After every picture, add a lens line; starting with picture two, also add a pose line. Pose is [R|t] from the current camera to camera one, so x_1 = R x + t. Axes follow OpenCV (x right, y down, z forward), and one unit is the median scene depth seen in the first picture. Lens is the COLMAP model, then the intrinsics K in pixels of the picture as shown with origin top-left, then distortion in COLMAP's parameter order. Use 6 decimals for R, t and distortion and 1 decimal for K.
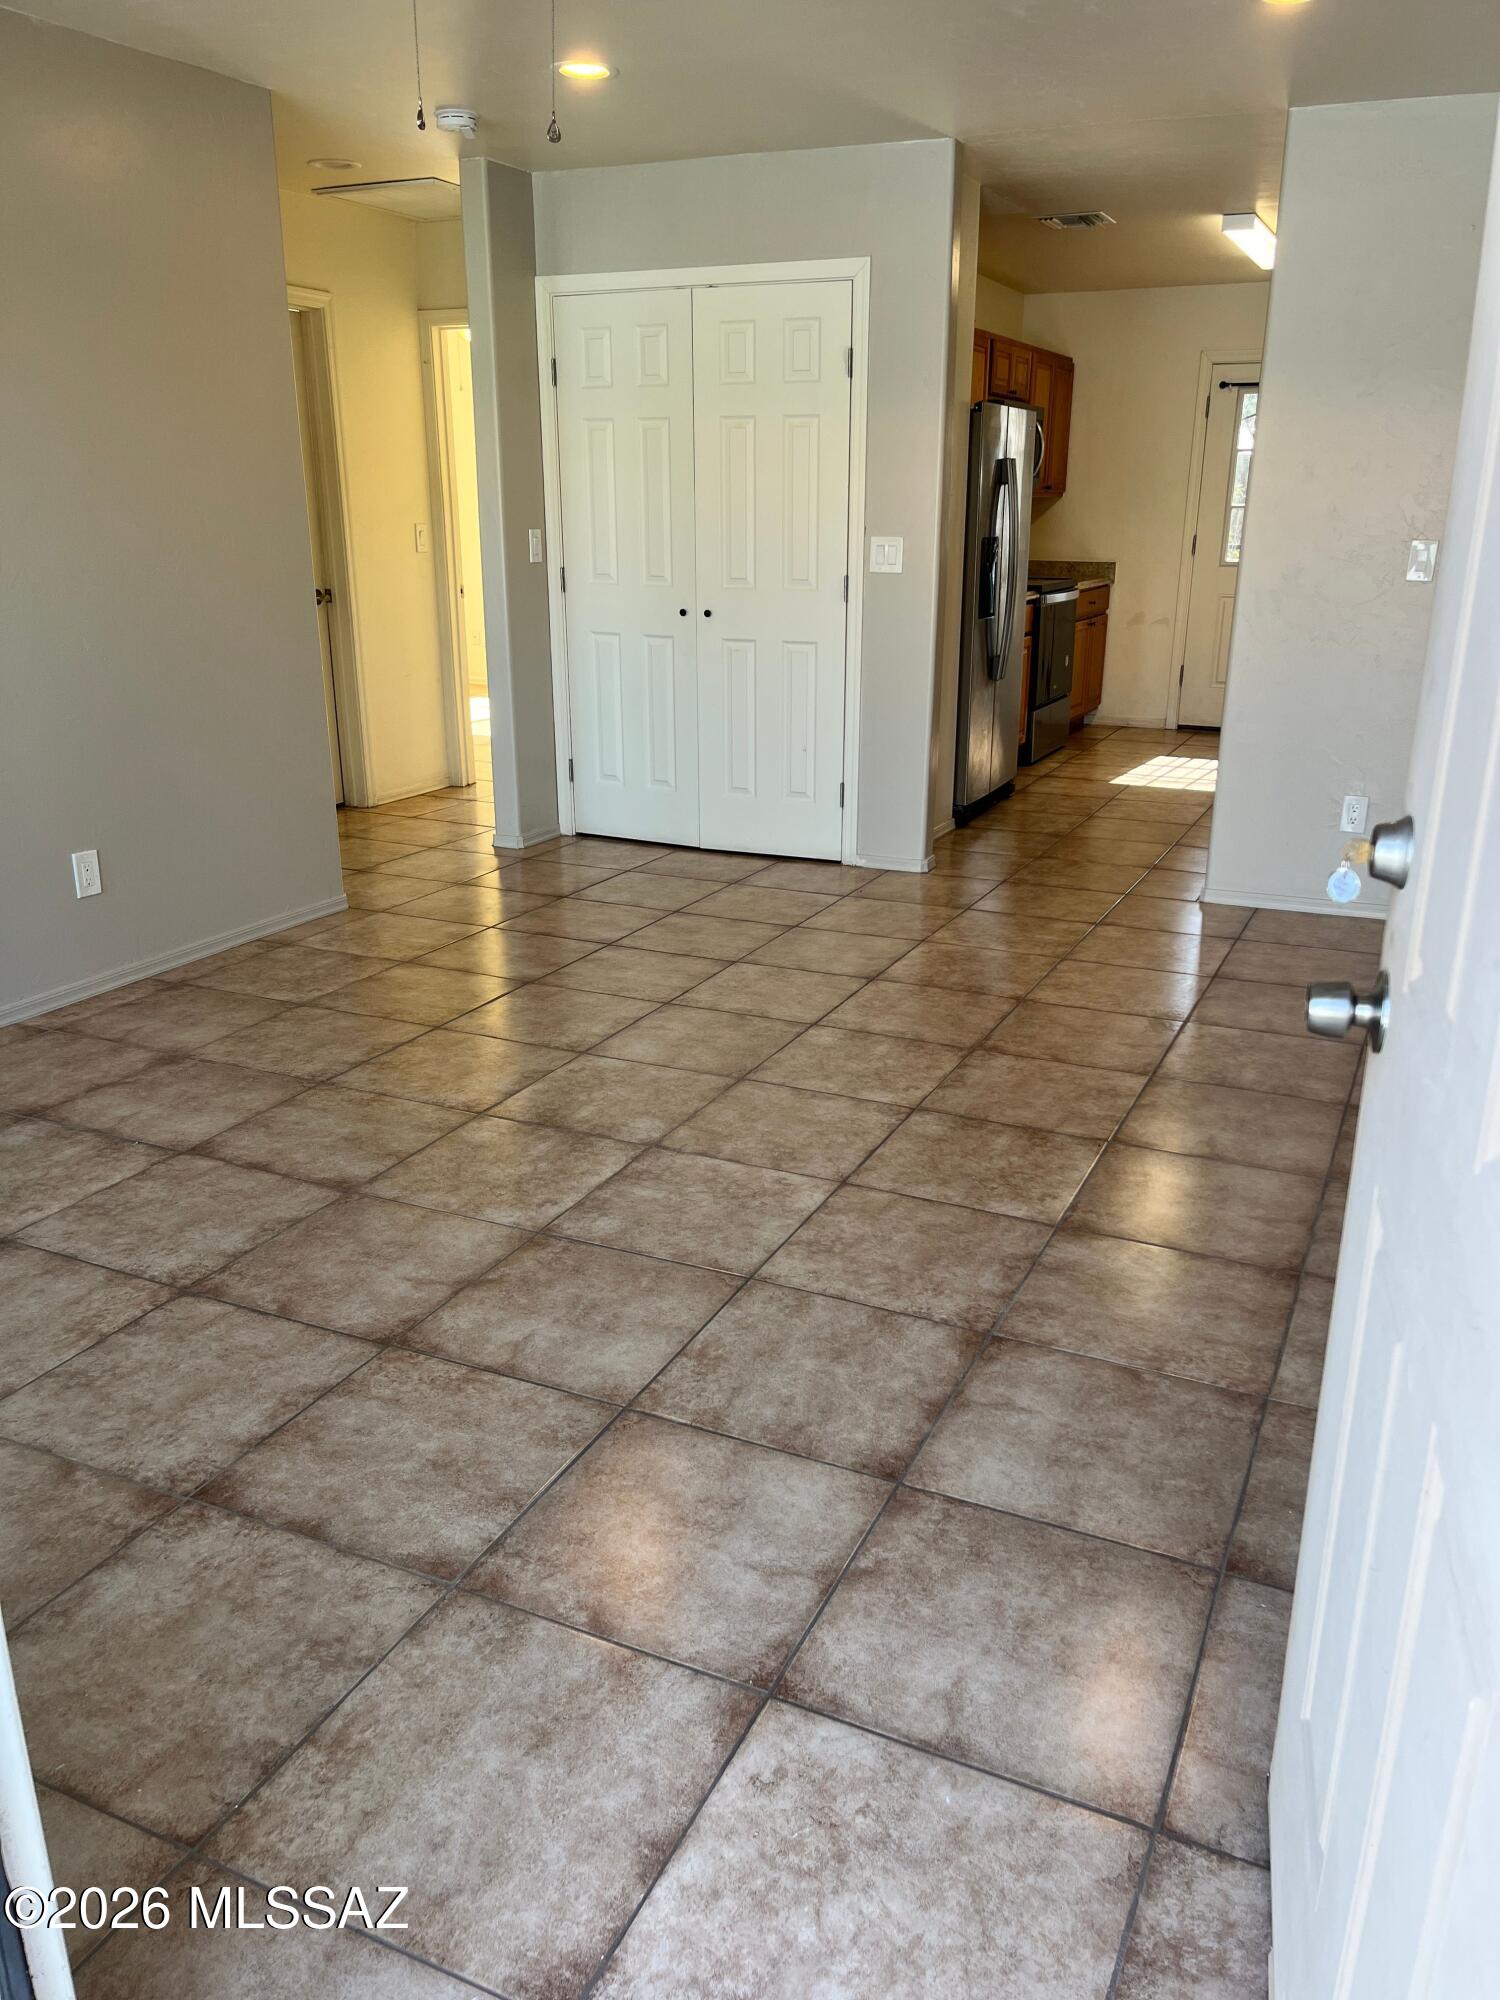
lens RADIAL K [[1509.0, 0, 769.8], [0, 1509.0, 1002.6], [0, 0, 1]] dist [0.068661, -0.110814]
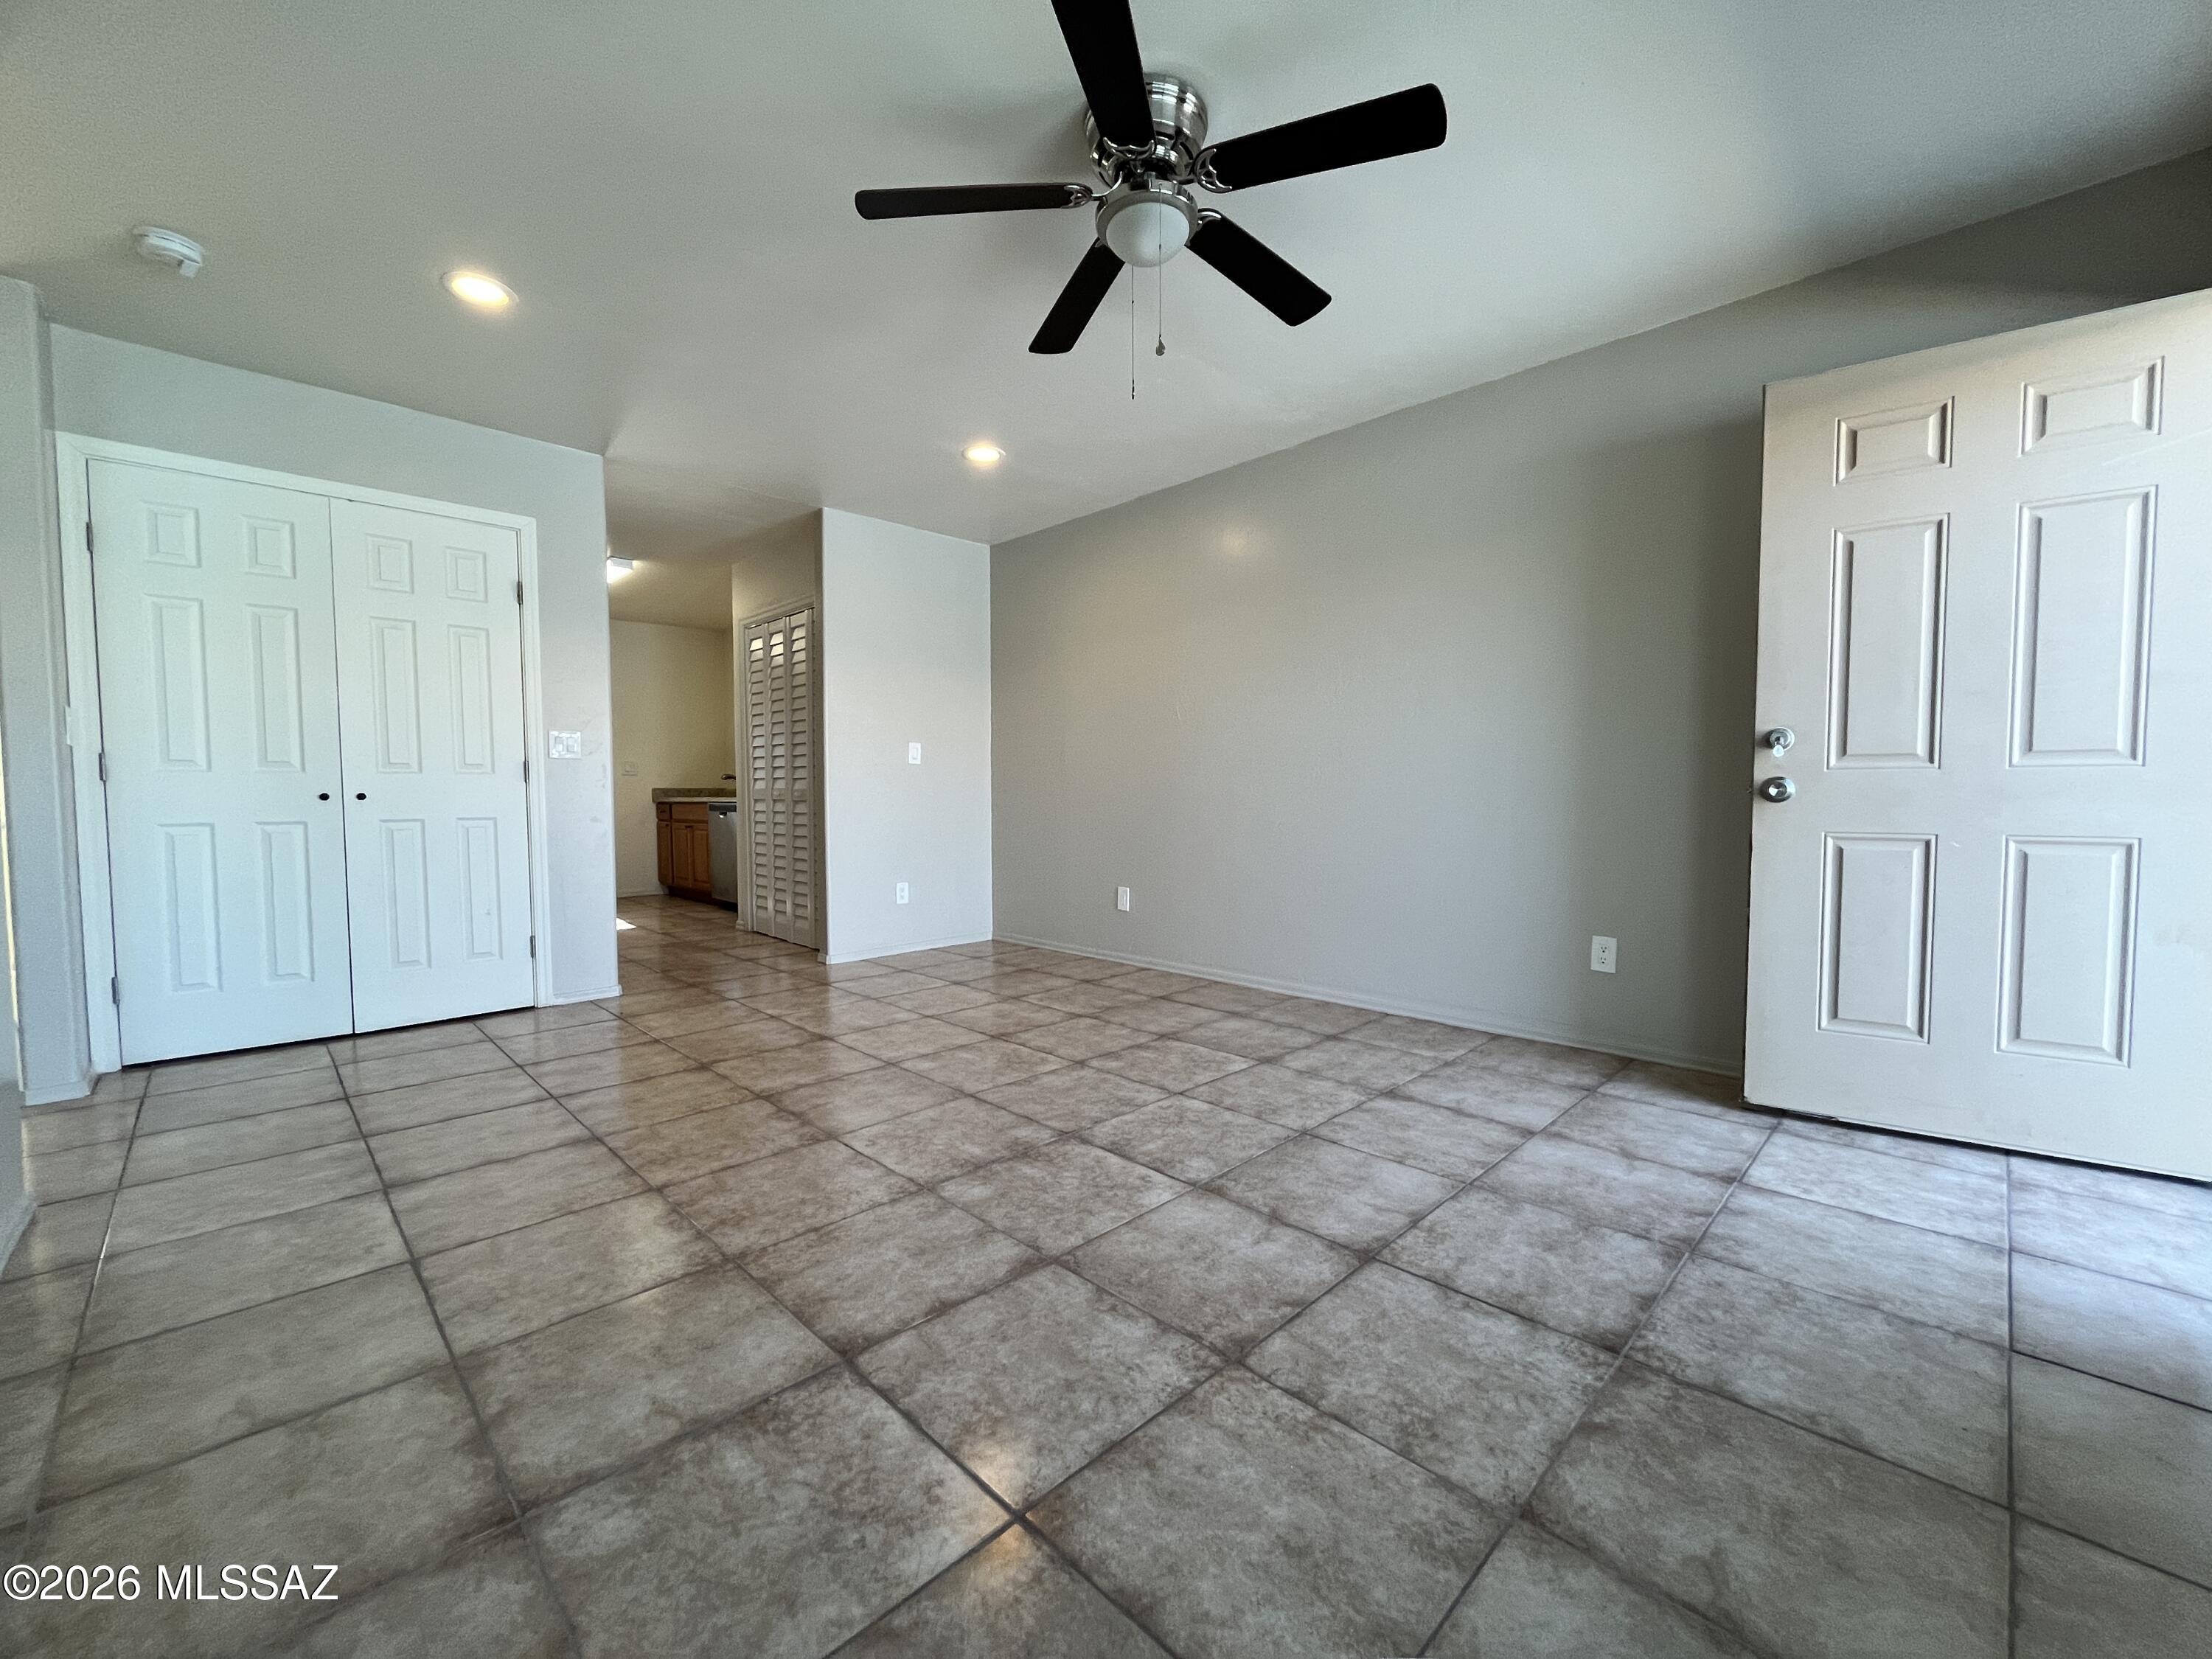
lens RADIAL K [[890.3, 0, 1106.0], [0, 890.3, 829.5], [0, 0, 1]] dist [-0.003657, -0.000511]
pose [[0.352818, -0.045054, 0.934607, -0.739202], [0.300946, 0.951231, -0.067753, -0.084073], [-0.885974, 0.305171, 0.349170, 0.645070]]
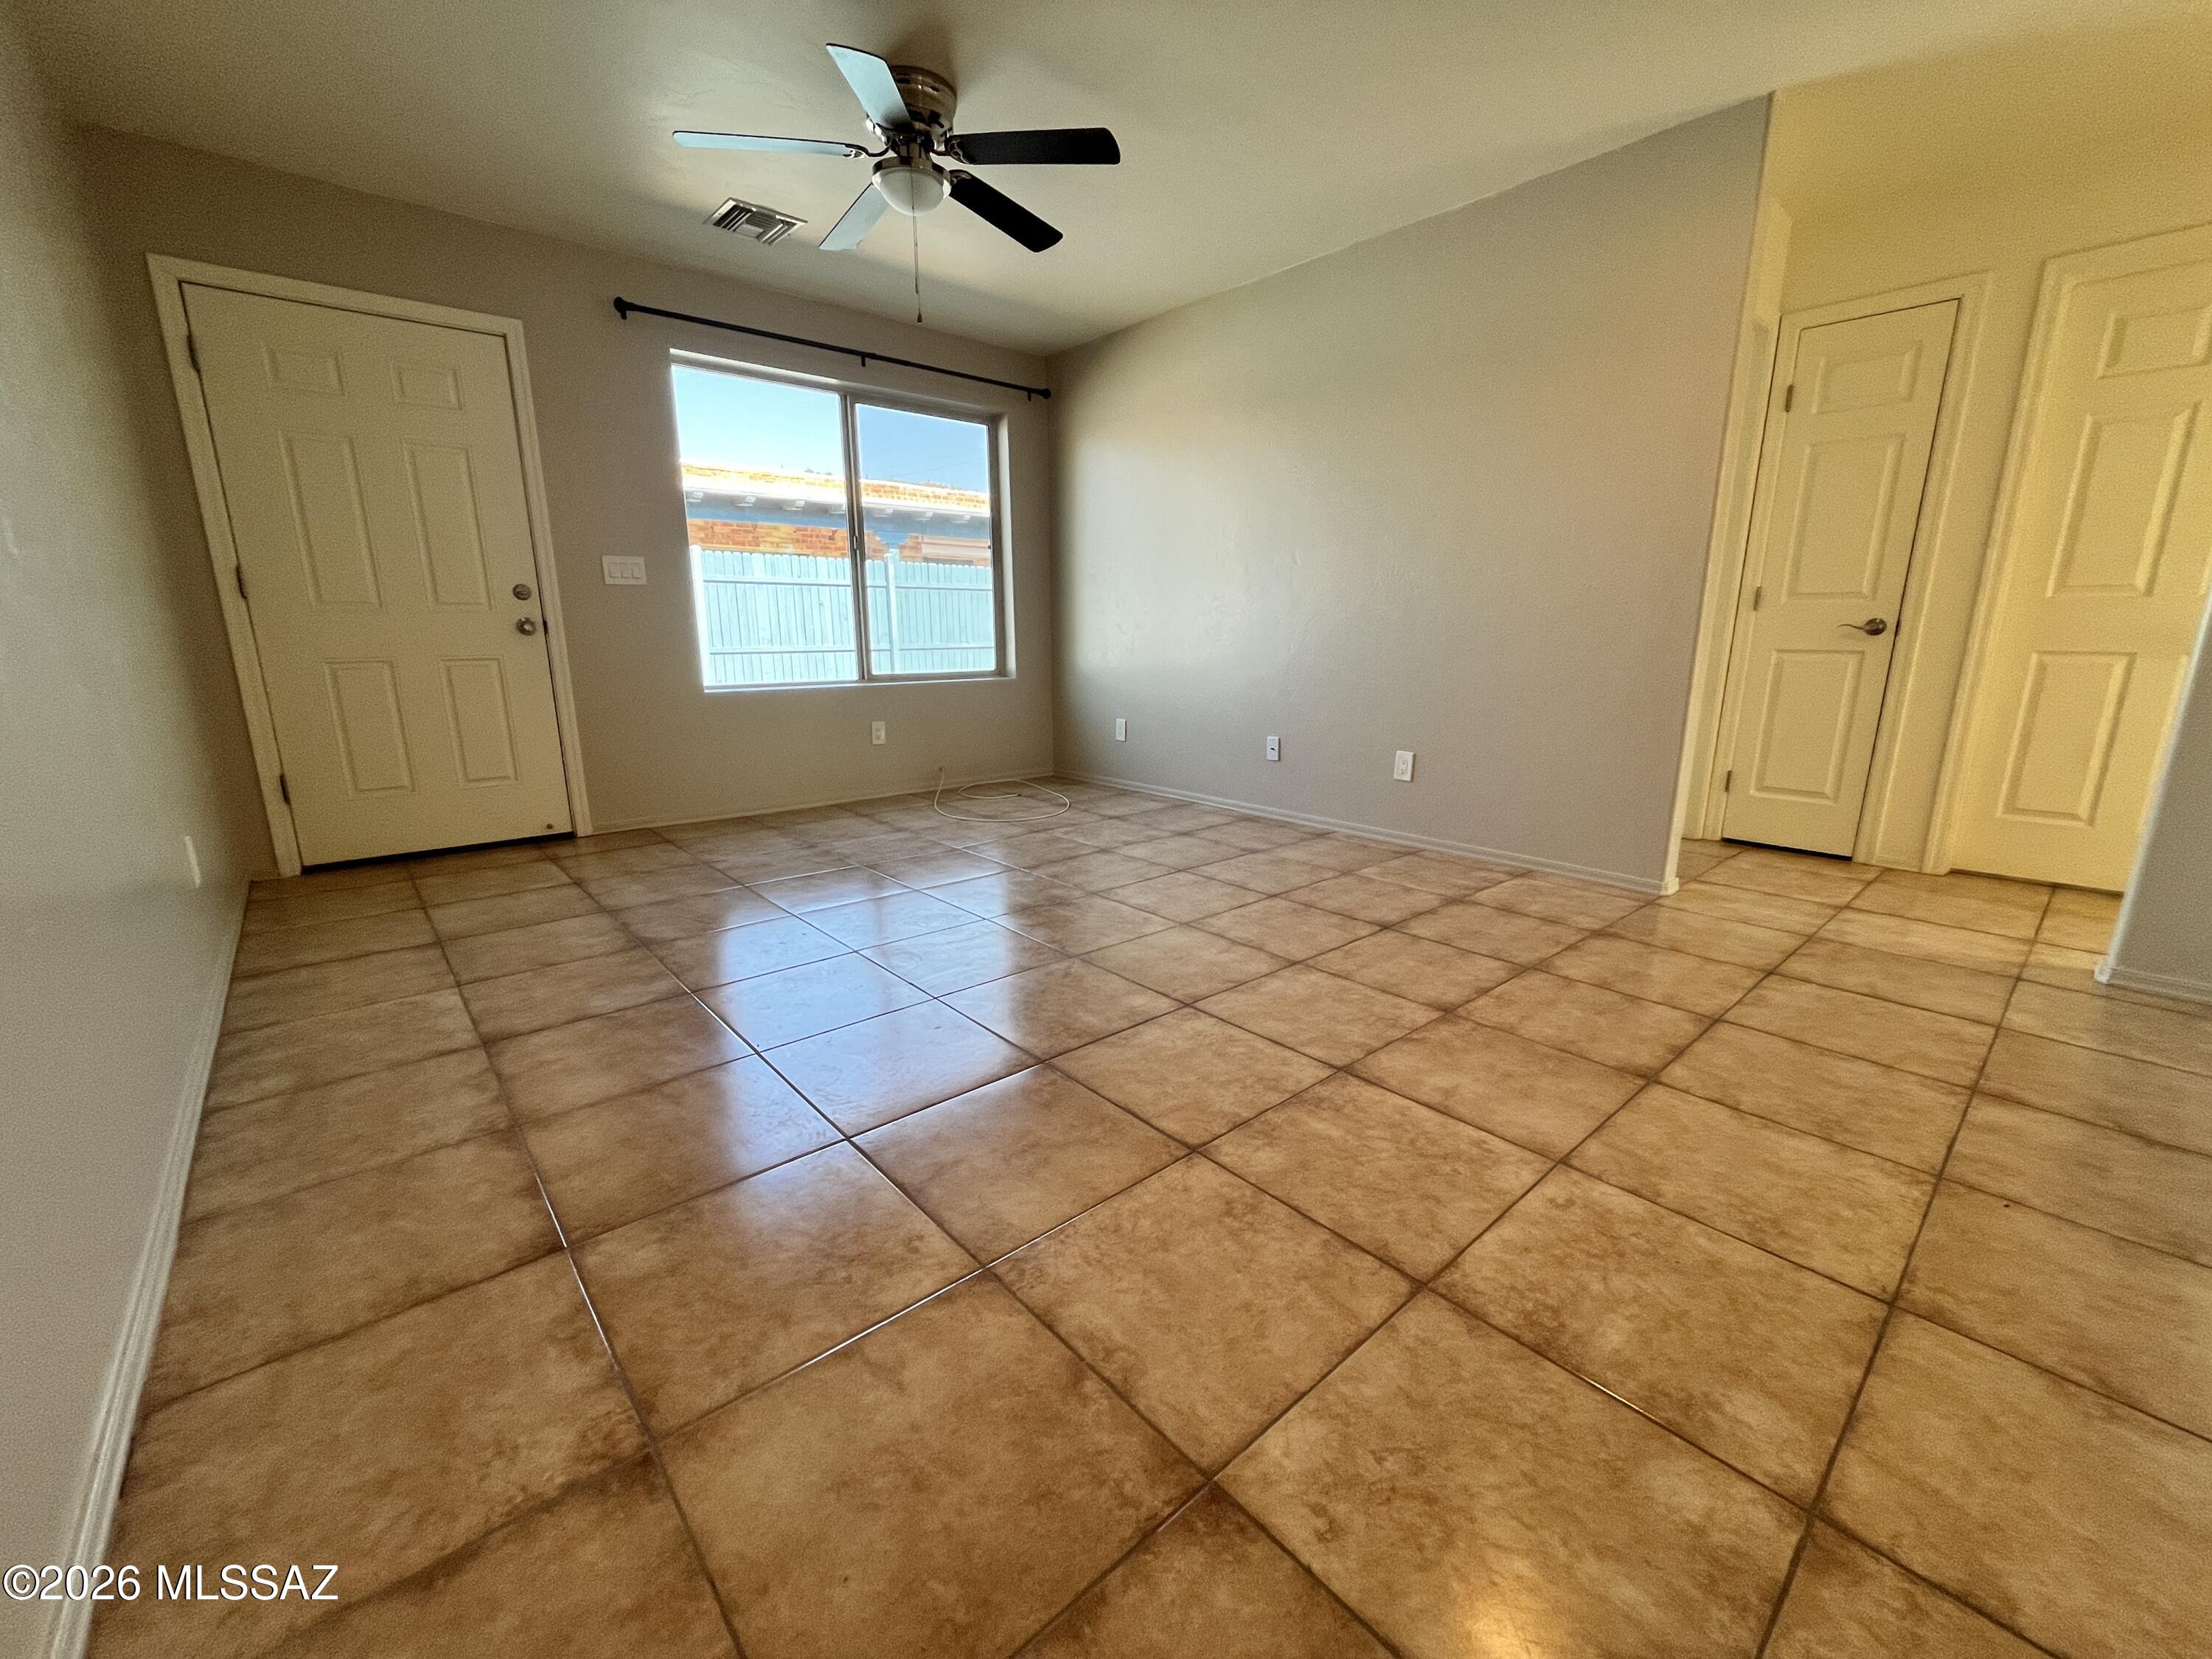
lens RADIAL K [[890.3, 0, 1106.0], [0, 890.3, 829.5], [0, 0, 1]] dist [-0.003657, -0.000511]
pose [[-0.405040, 0.198003, -0.892602, 0.635581], [-0.289024, 0.898478, 0.330458, -0.306056], [0.867415, 0.391832, -0.306691, 1.340543]]
